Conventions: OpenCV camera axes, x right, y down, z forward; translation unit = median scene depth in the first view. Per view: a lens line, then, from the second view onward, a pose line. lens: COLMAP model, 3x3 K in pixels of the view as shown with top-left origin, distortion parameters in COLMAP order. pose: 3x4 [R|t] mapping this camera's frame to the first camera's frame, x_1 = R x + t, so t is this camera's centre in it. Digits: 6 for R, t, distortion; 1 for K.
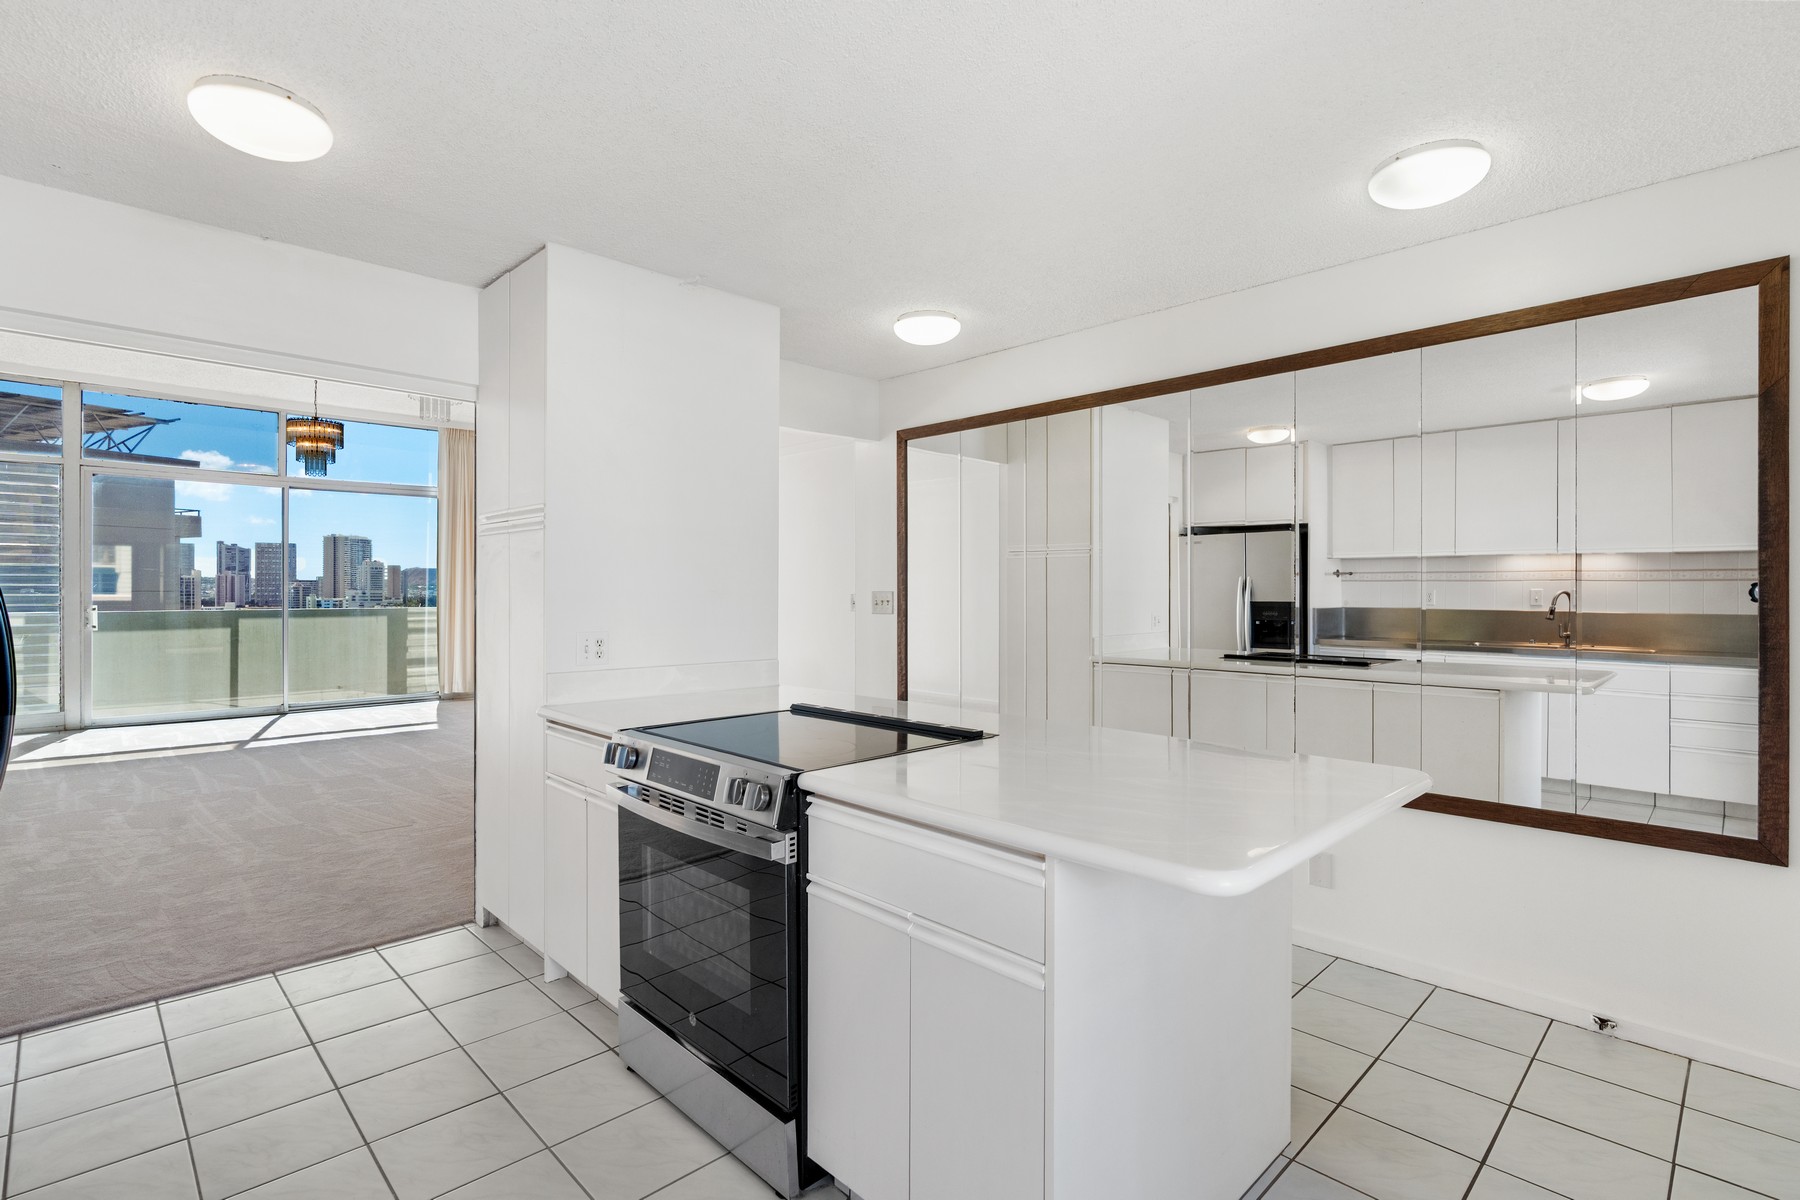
lens RADIAL K [[846.1, 0, 898.8], [0, 846.1, 600.5], [0, 0, 1]] dist [-0.015087, 0.000818]
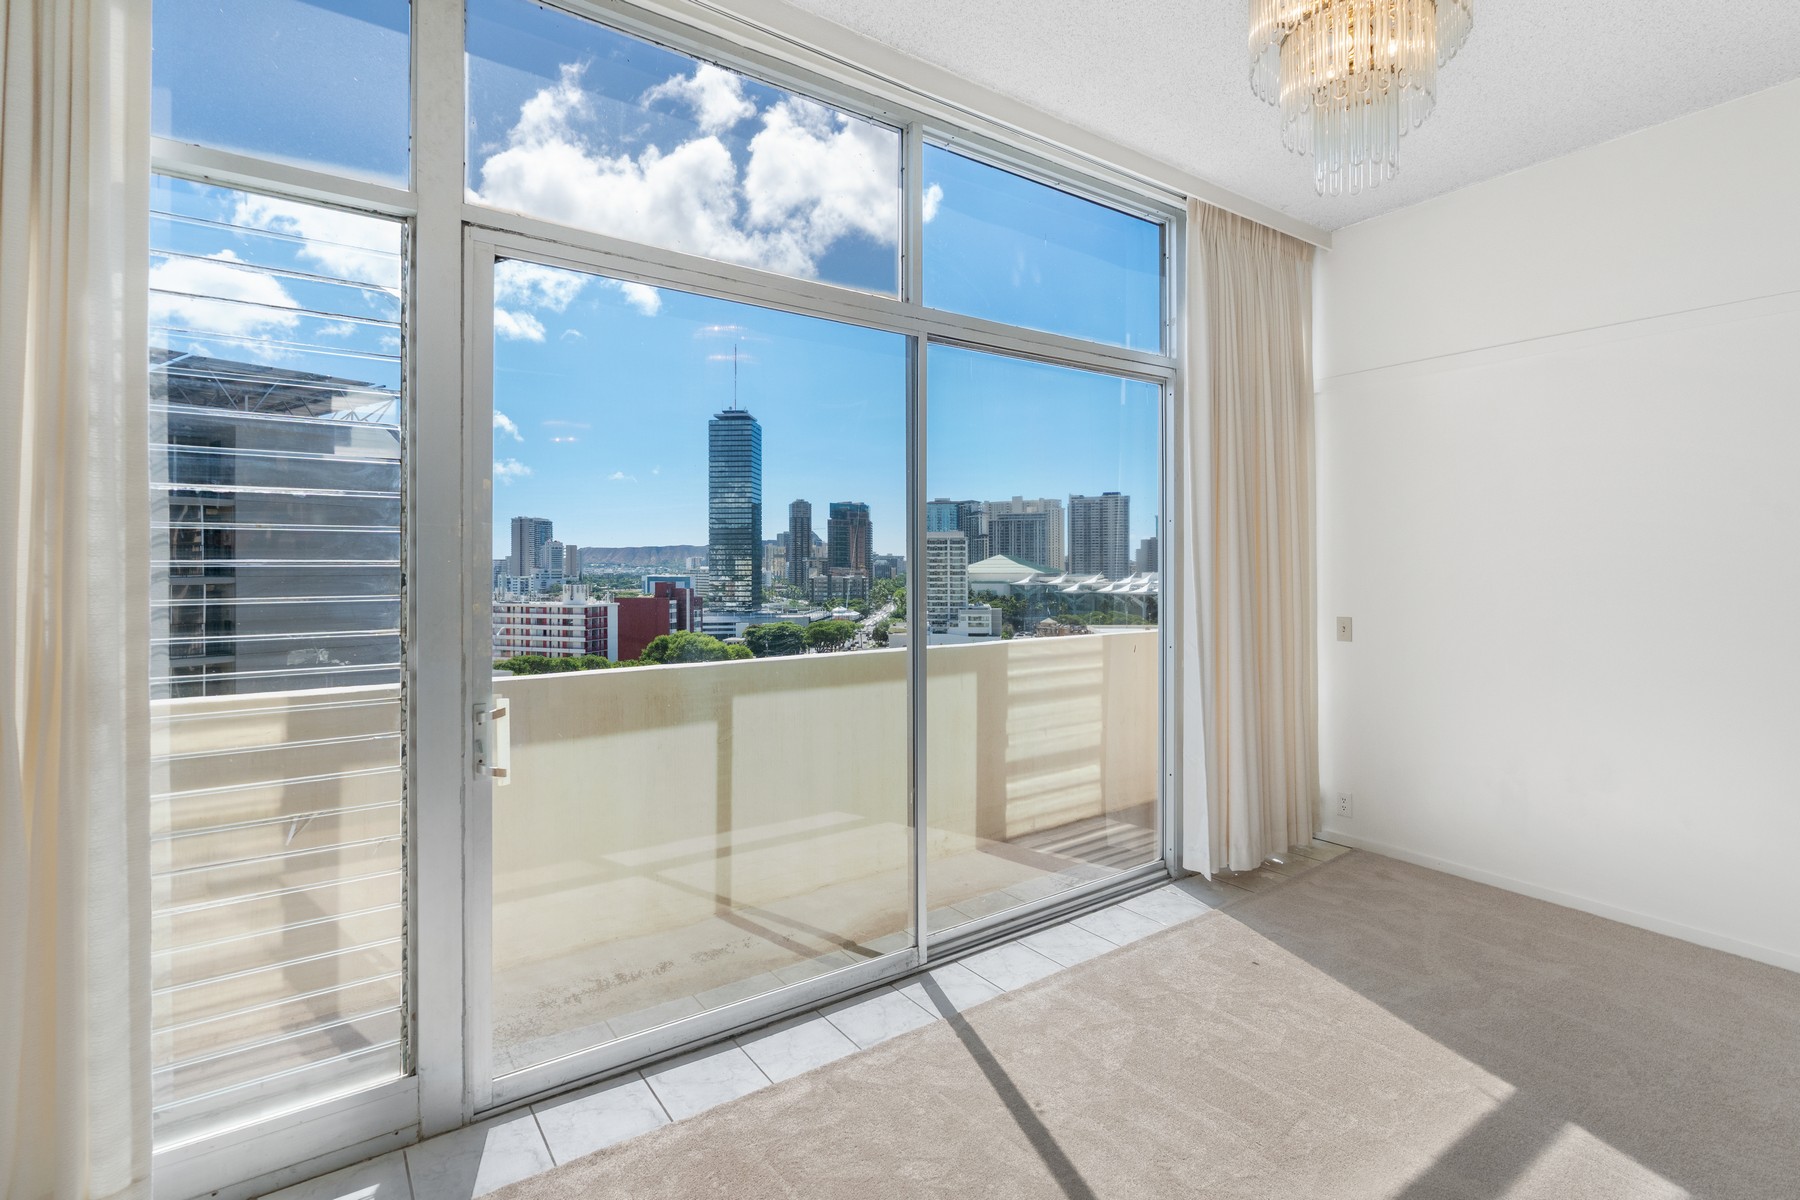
lens RADIAL K [[812.7, 0, 870.4], [0, 812.7, 559.8], [0, 0, 1]] dist [0.001110, -0.001933]
pose [[0.984398, -0.010791, -0.175628, -0.571601], [0.008000, 0.999830, -0.016588, -0.026922], [0.175777, 0.014924, 0.984317, 0.537973]]
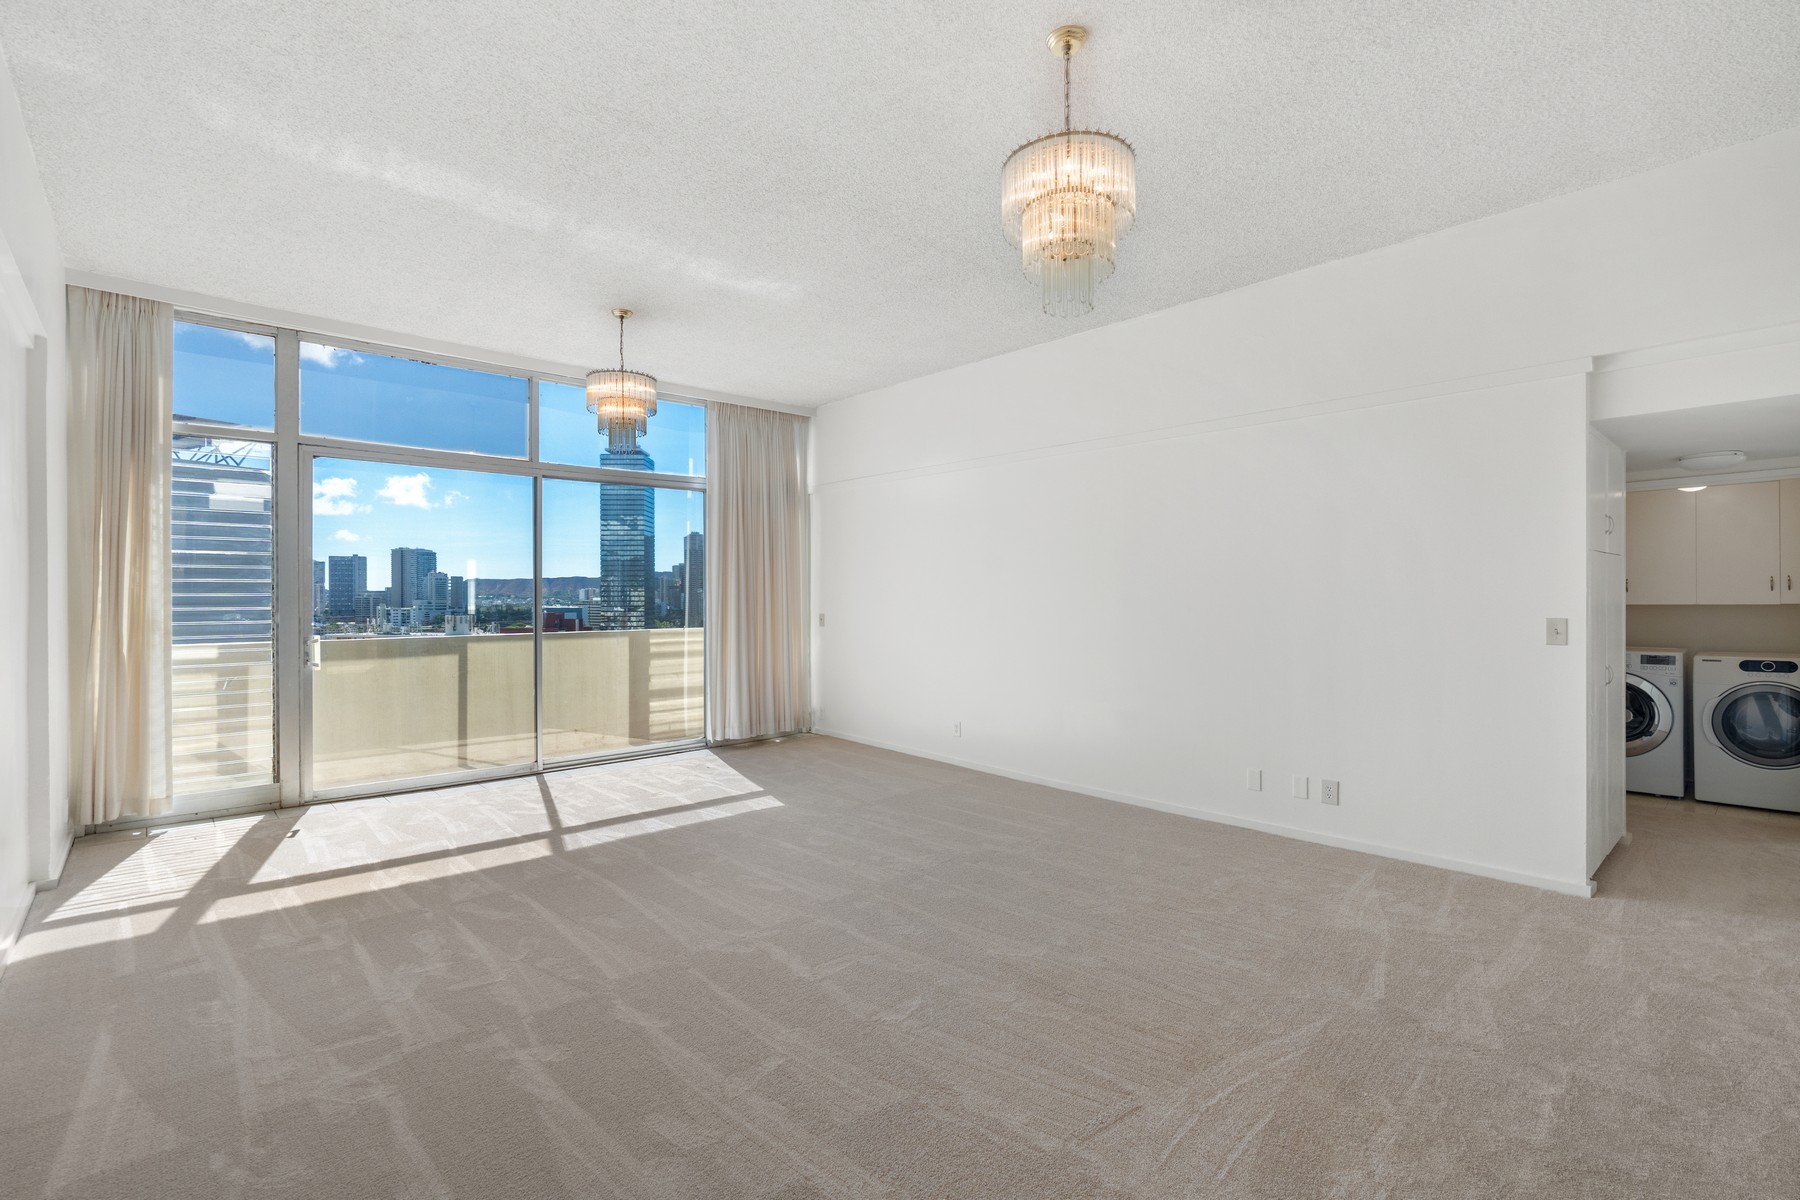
lens RADIAL K [[812.7, 0, 900.5], [0, 812.7, 595.0], [0, 0, 1]] dist [0.001110, -0.001933]
pose [[0.999114, -0.011361, -0.040525, -0.309439], [0.010898, 0.999873, -0.011618, -0.011301], [0.040652, 0.011166, 0.999111, 0.225464]]
